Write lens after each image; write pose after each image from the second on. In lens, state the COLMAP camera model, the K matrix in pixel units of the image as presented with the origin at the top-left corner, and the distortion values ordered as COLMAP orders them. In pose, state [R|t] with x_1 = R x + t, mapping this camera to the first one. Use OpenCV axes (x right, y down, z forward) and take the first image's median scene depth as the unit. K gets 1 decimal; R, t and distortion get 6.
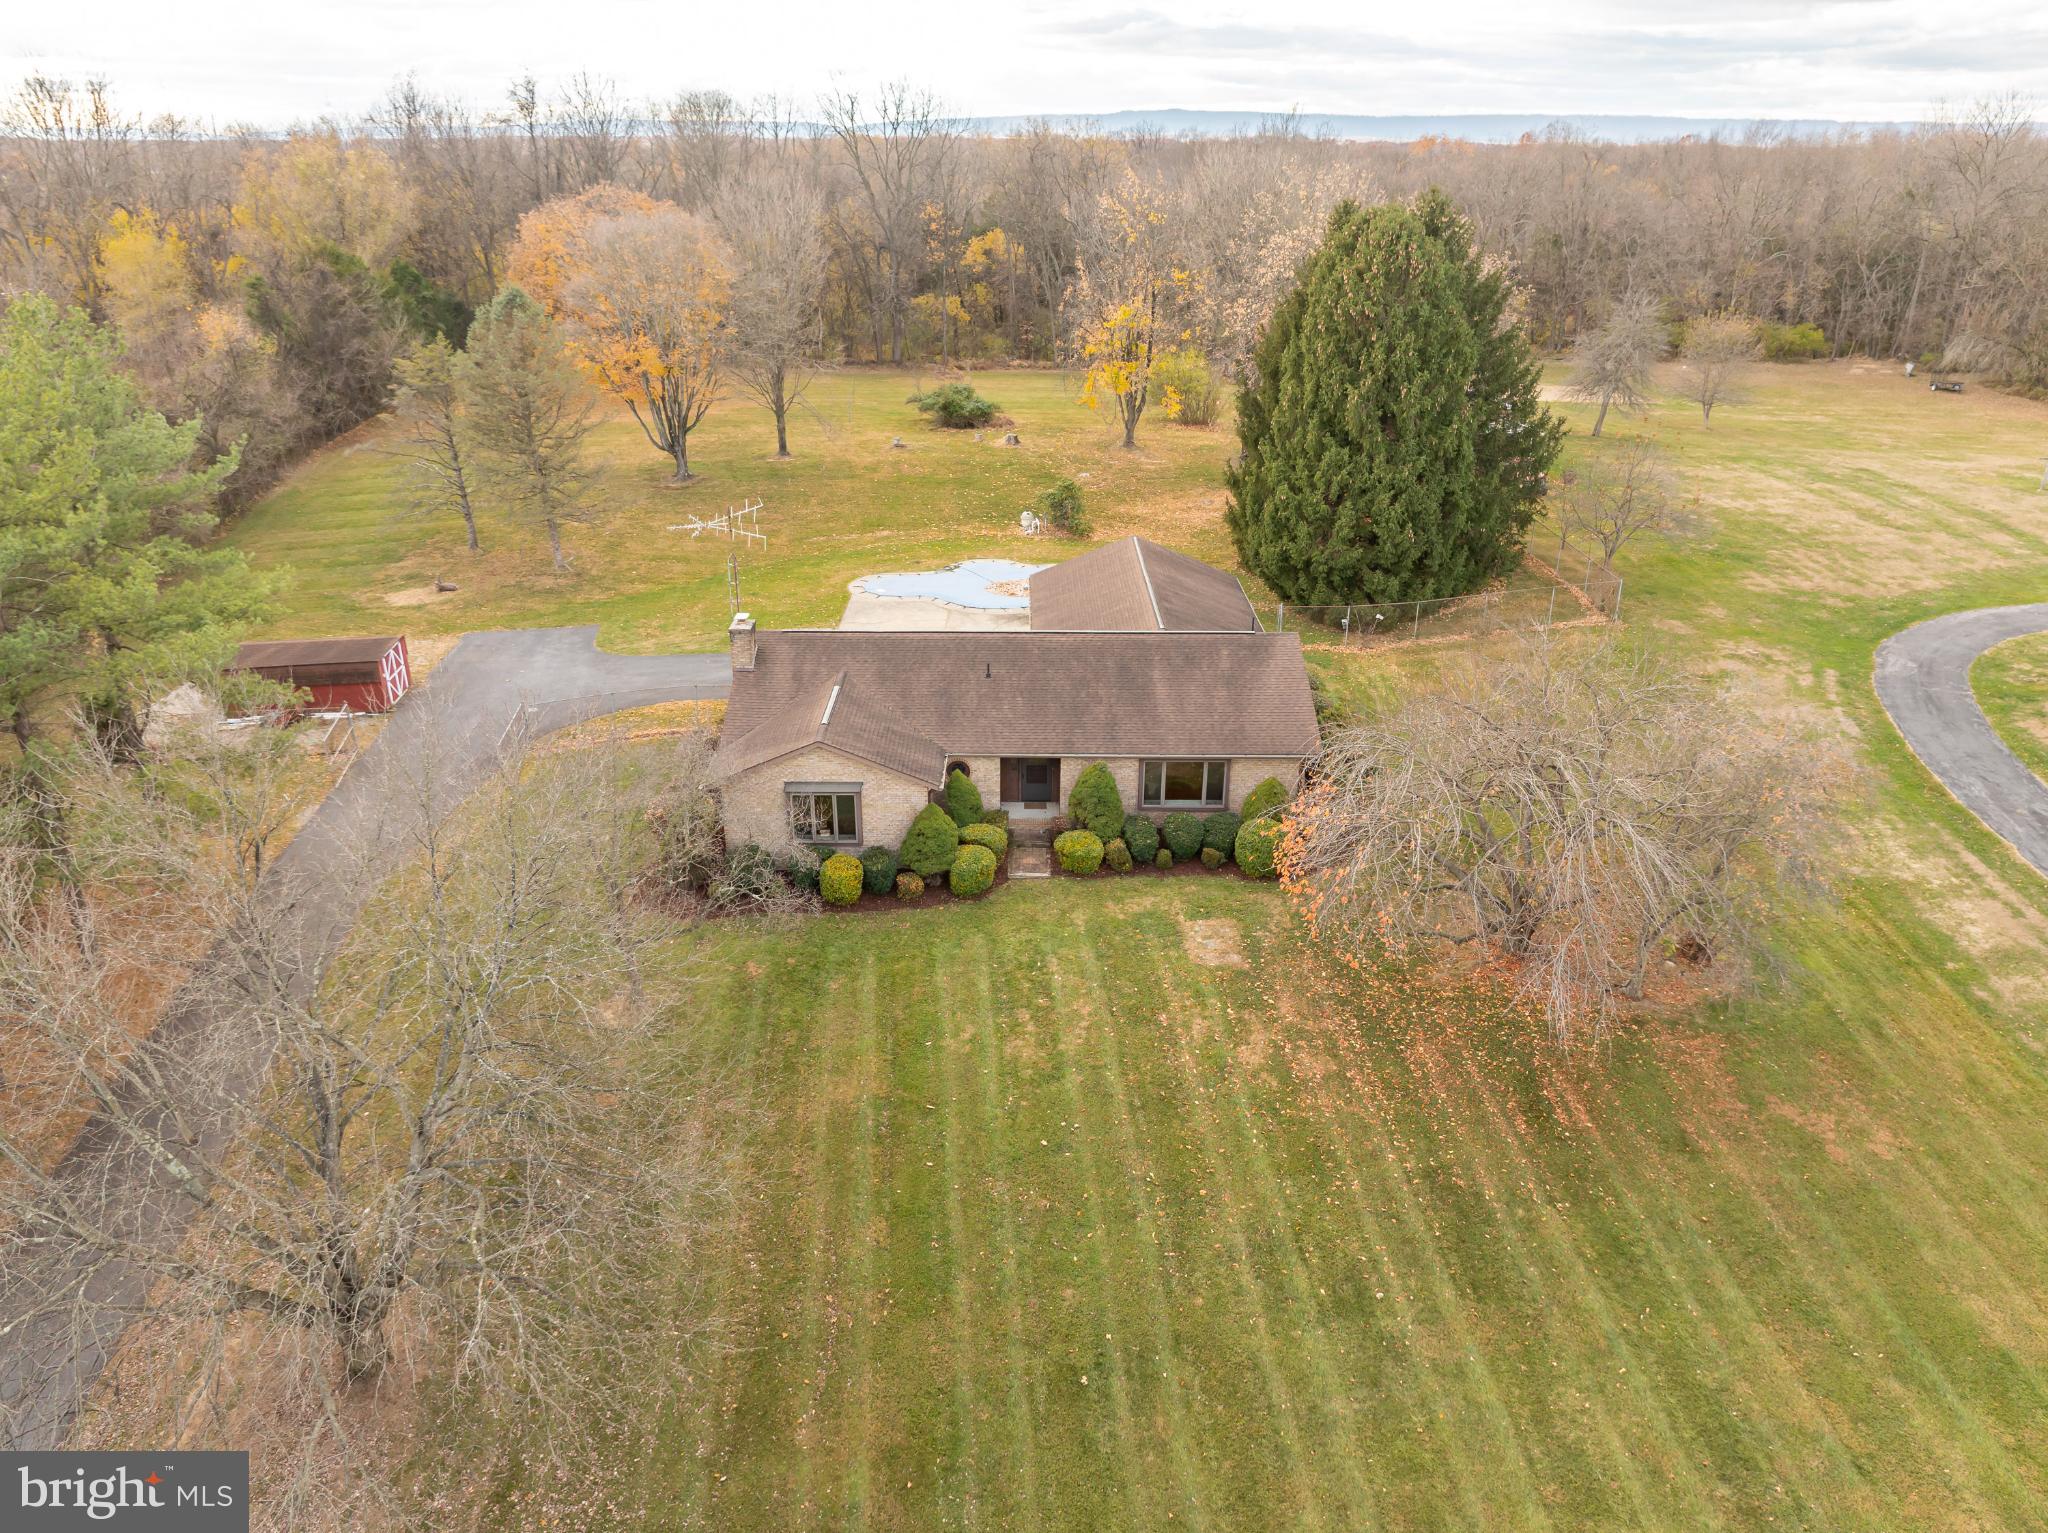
lens RADIAL K [[1453.3, 0, 1028.2], [0, 1453.3, 766.6], [0, 0, 1]] dist [-0.037889, 0.003046]
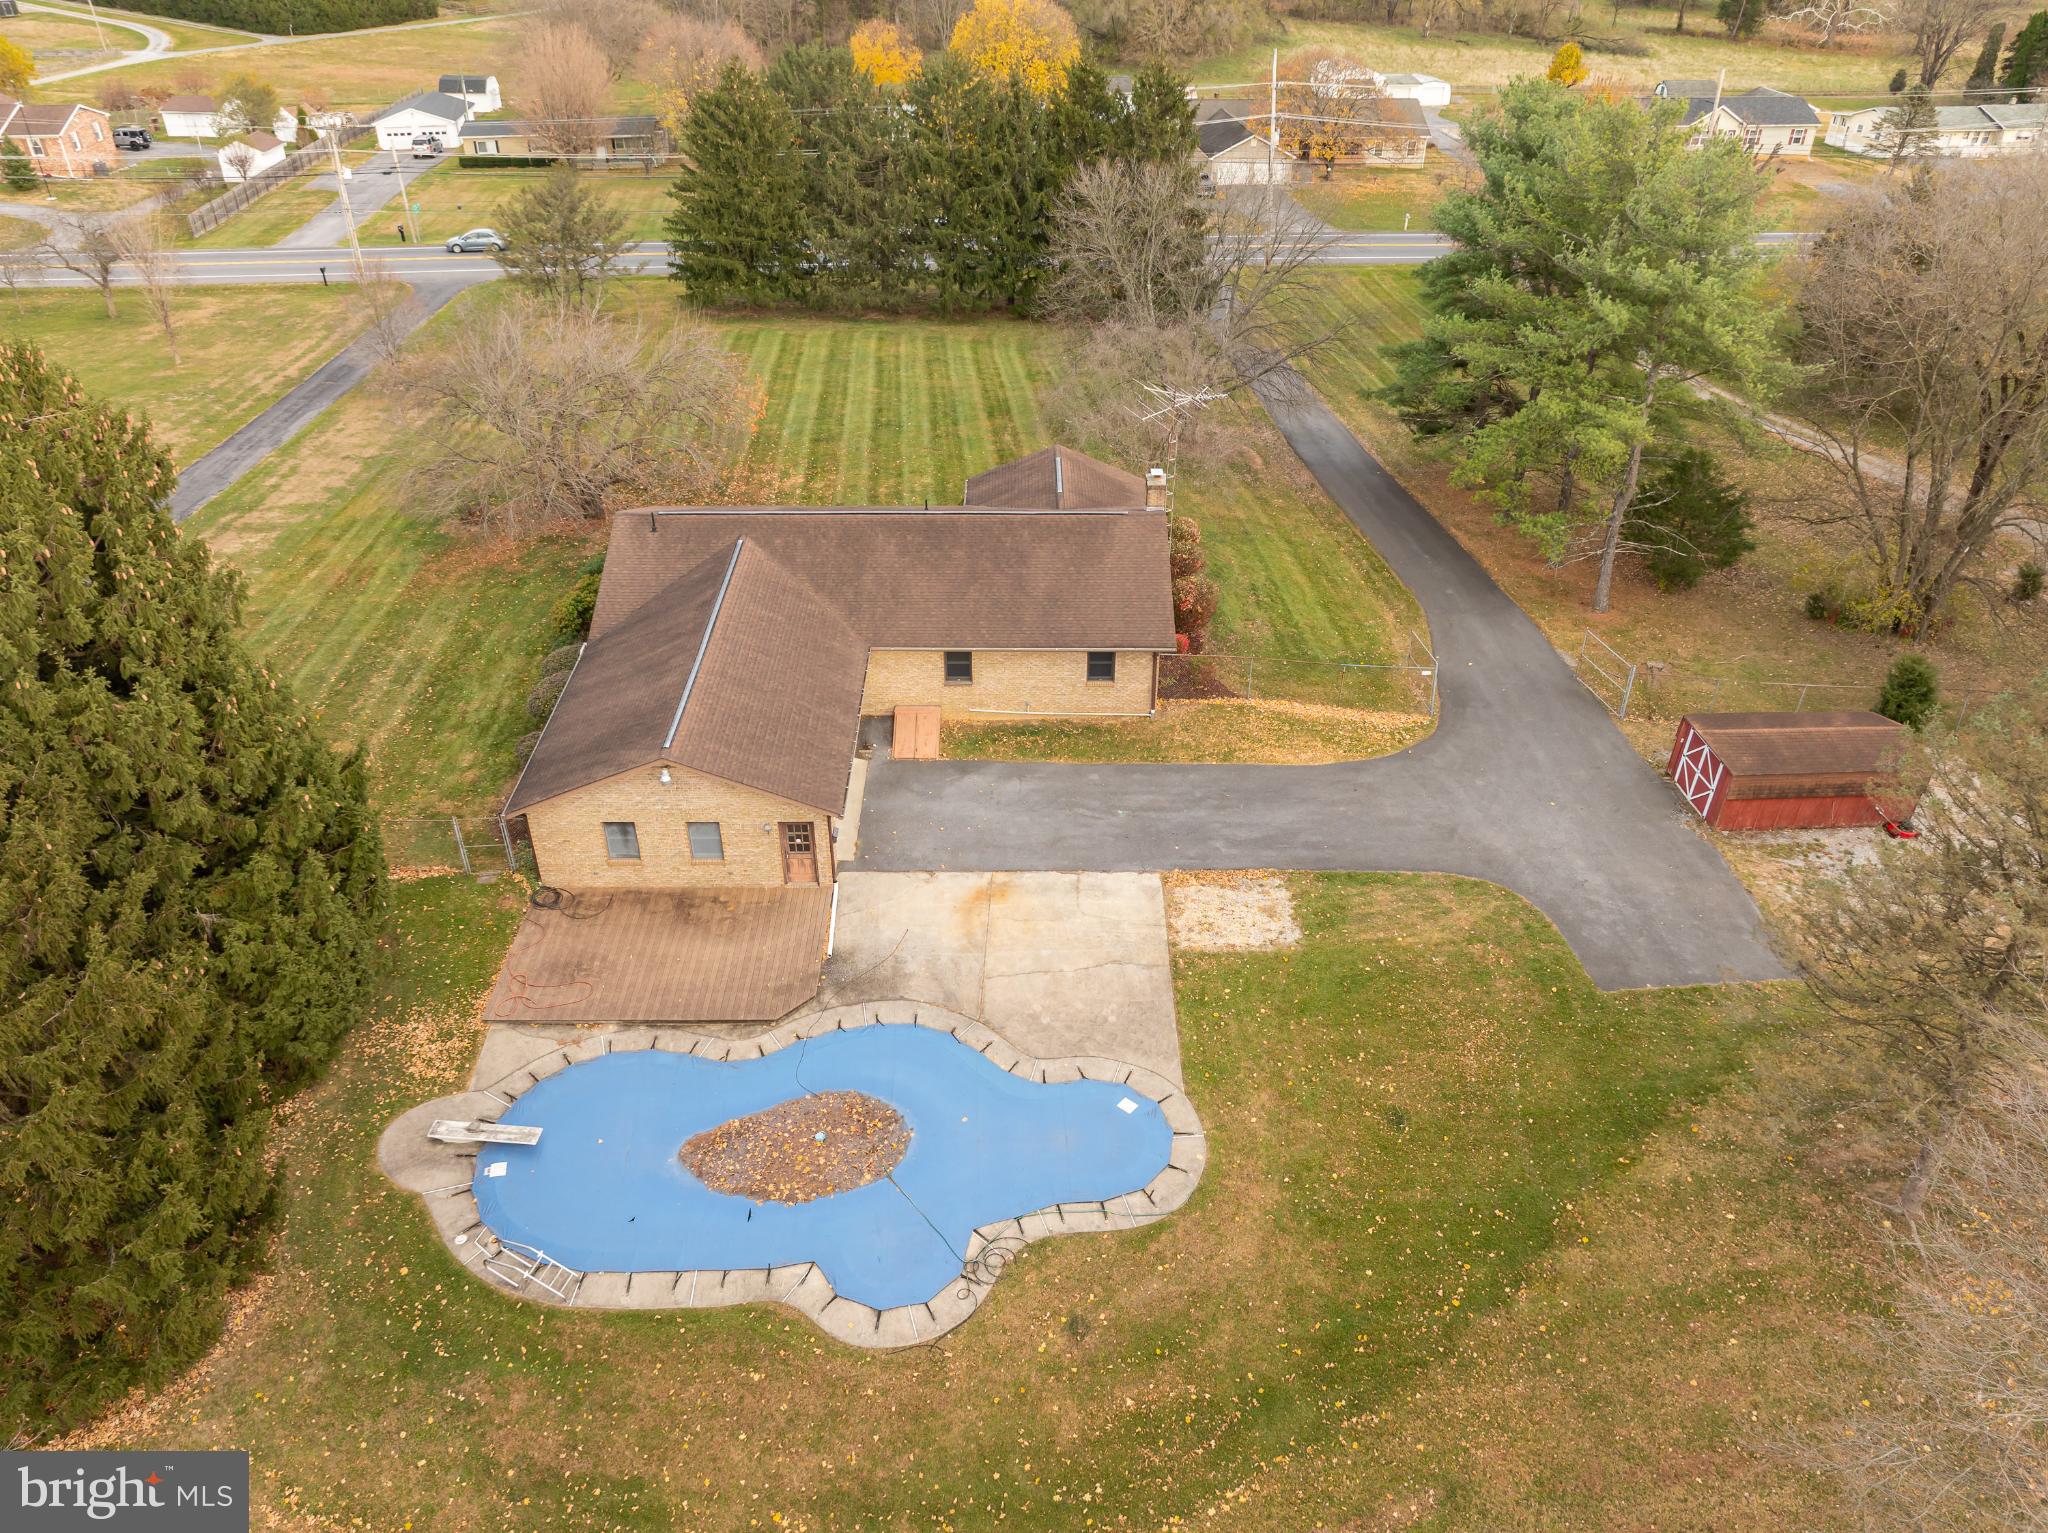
lens RADIAL K [[1453.3, 0, 1025.6], [0, 1453.3, 759.6], [0, 0, 1]] dist [-0.037889, 0.003046]
pose [[-0.999952, -0.007335, -0.006551, -0.104579], [-0.009489, 0.544534, 0.838685, -0.951804], [-0.002585, 0.838707, -0.544577, 1.902513]]
